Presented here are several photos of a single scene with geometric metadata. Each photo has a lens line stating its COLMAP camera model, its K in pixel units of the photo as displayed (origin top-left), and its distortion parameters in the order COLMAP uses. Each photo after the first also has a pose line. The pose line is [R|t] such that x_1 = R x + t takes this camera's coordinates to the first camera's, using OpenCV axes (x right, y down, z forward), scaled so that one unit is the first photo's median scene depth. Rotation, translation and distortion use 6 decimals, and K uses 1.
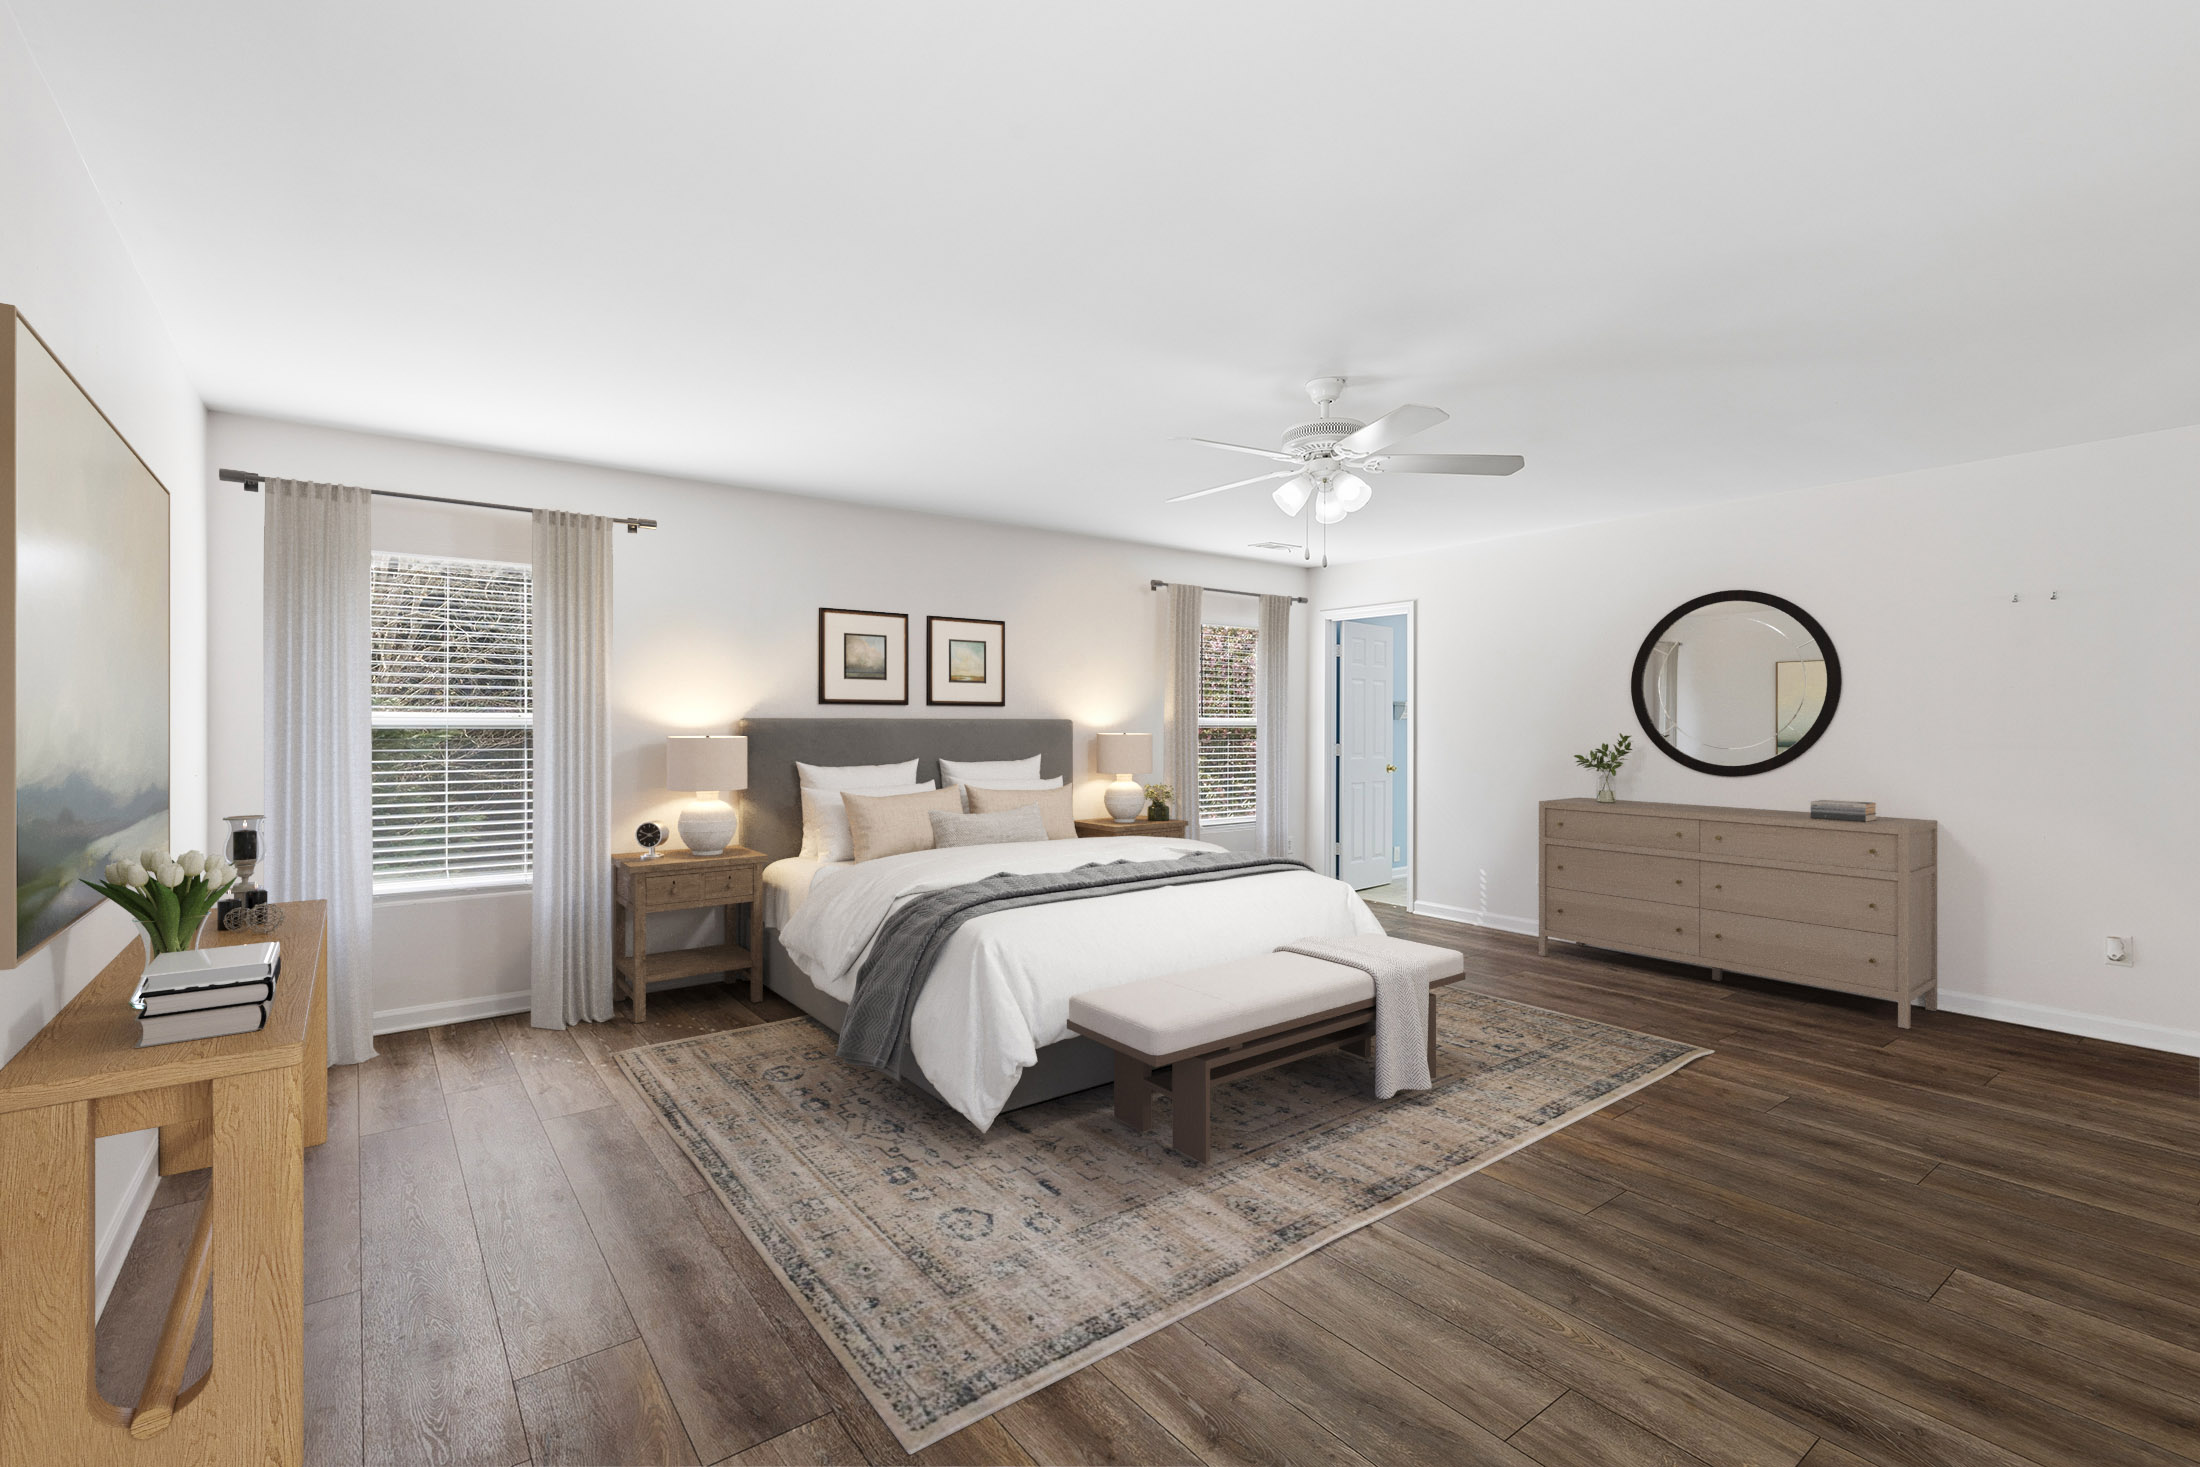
lens RADIAL K [[986.8, 0, 1100.0], [0, 986.8, 733.5], [0, 0, 1]] dist [0.009324, -0.002232]
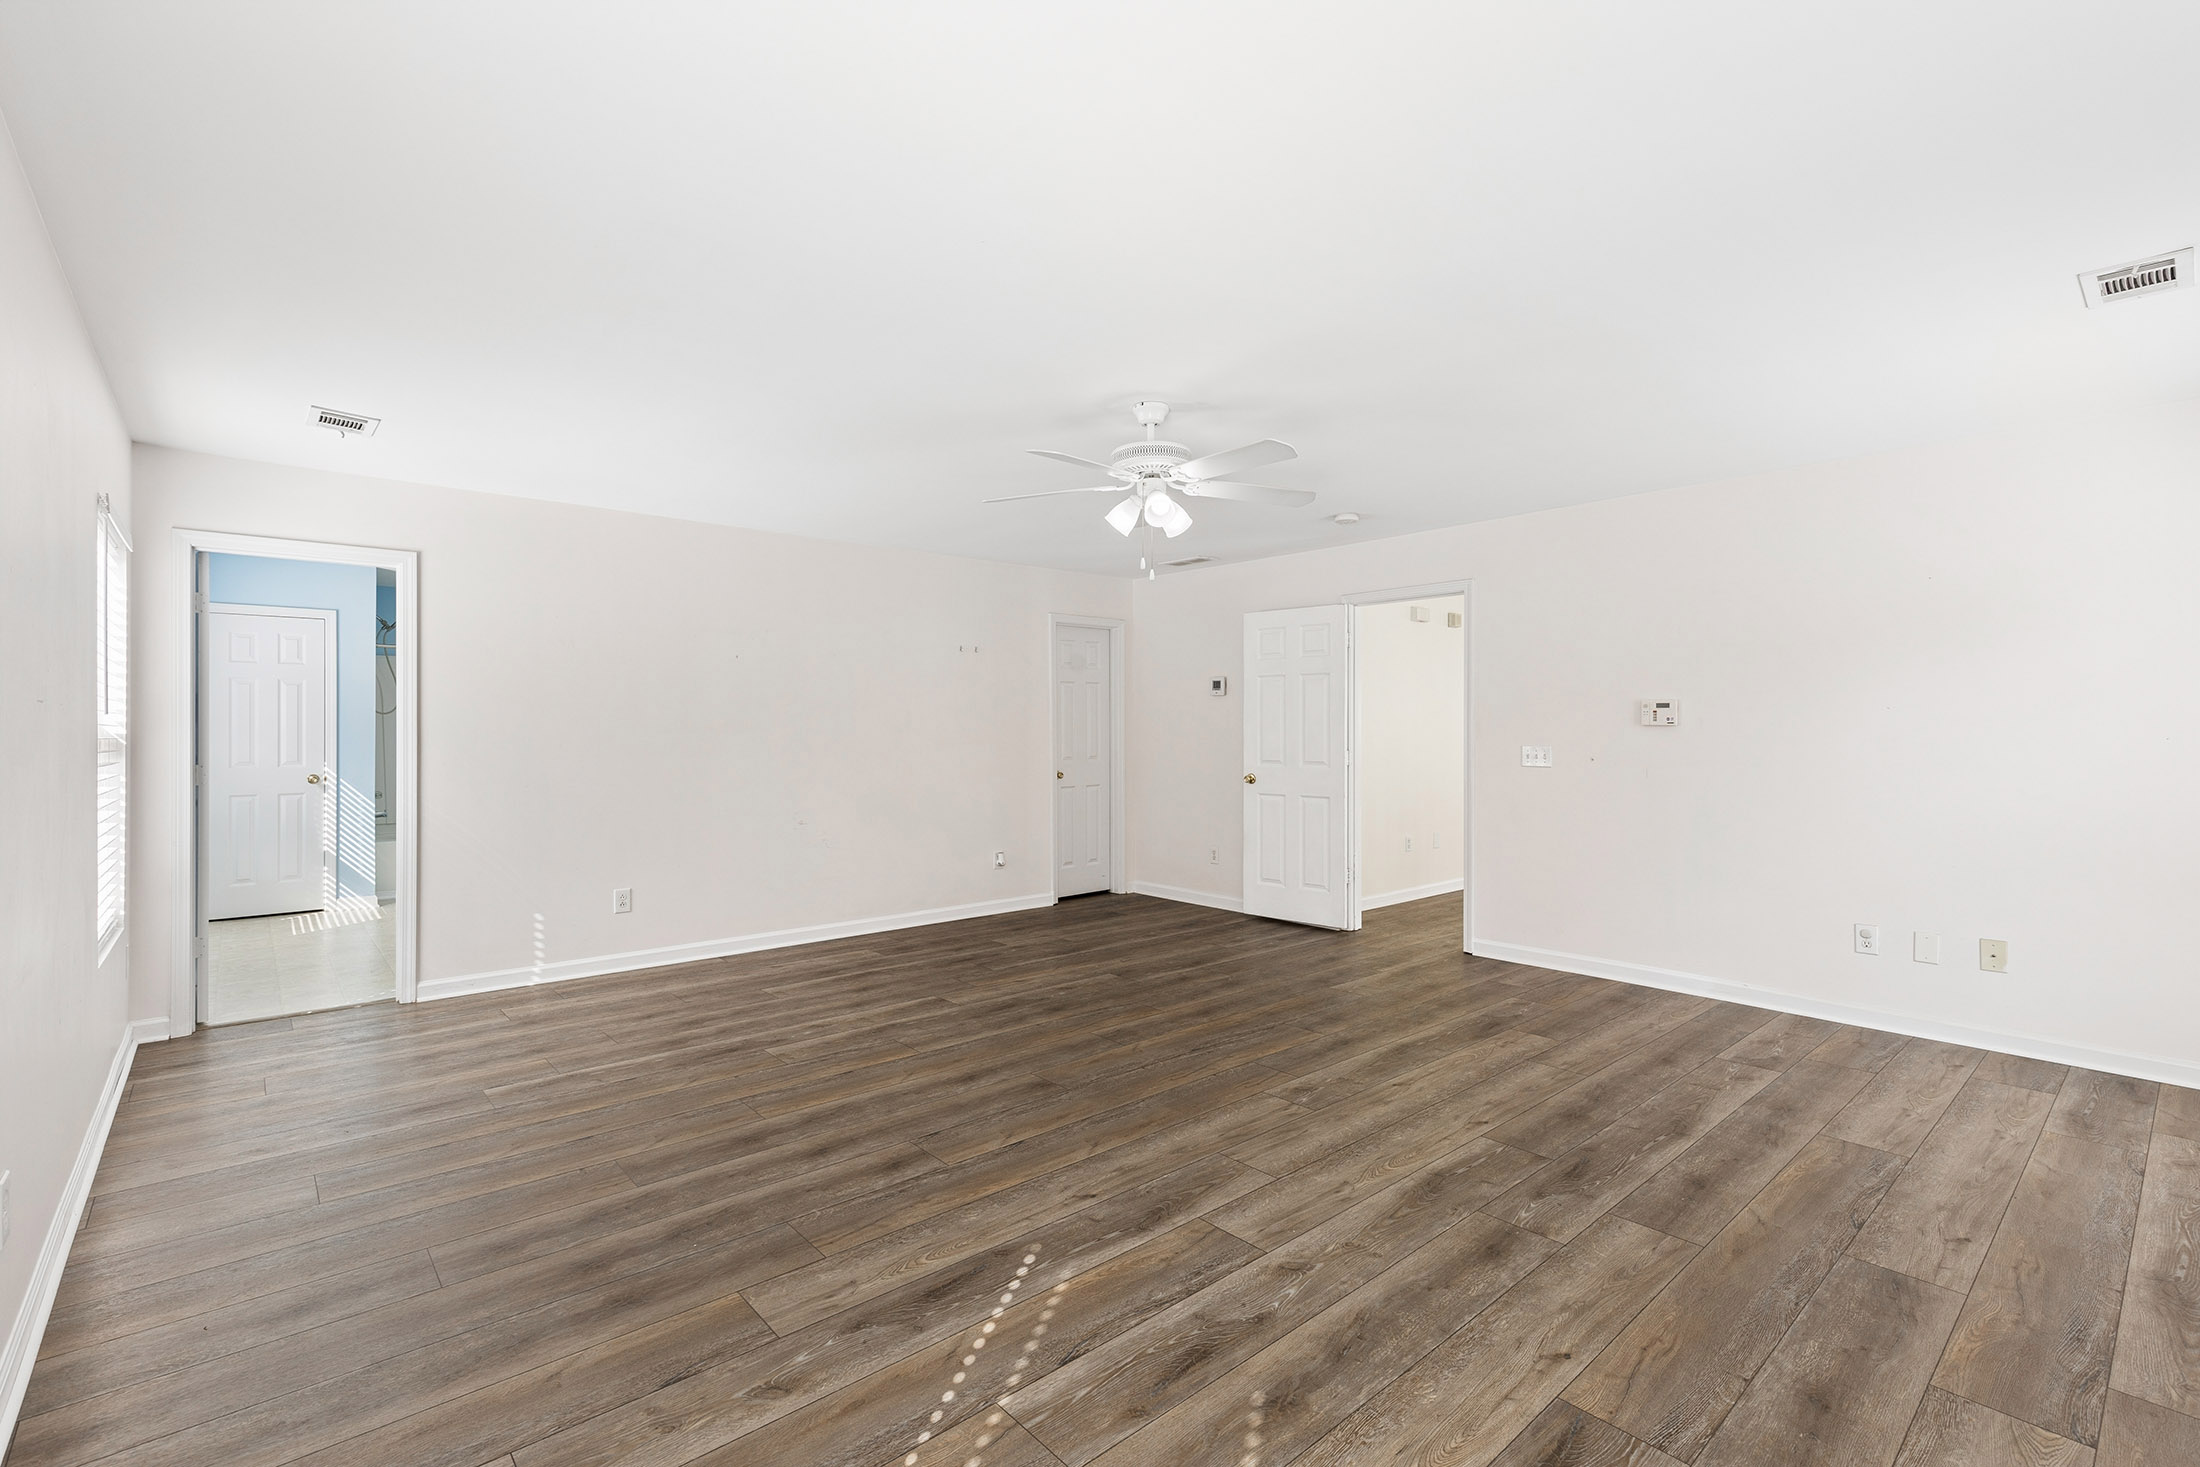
lens RADIAL K [[983.6, 0, 1104.3], [0, 983.6, 731.3], [0, 0, 1]] dist [0.008539, -0.000823]
pose [[-0.073994, -0.003691, 0.997252, -0.950709], [0.011628, 0.999922, 0.004564, -0.014791], [-0.997191, 0.011934, -0.073946, 1.308266]]
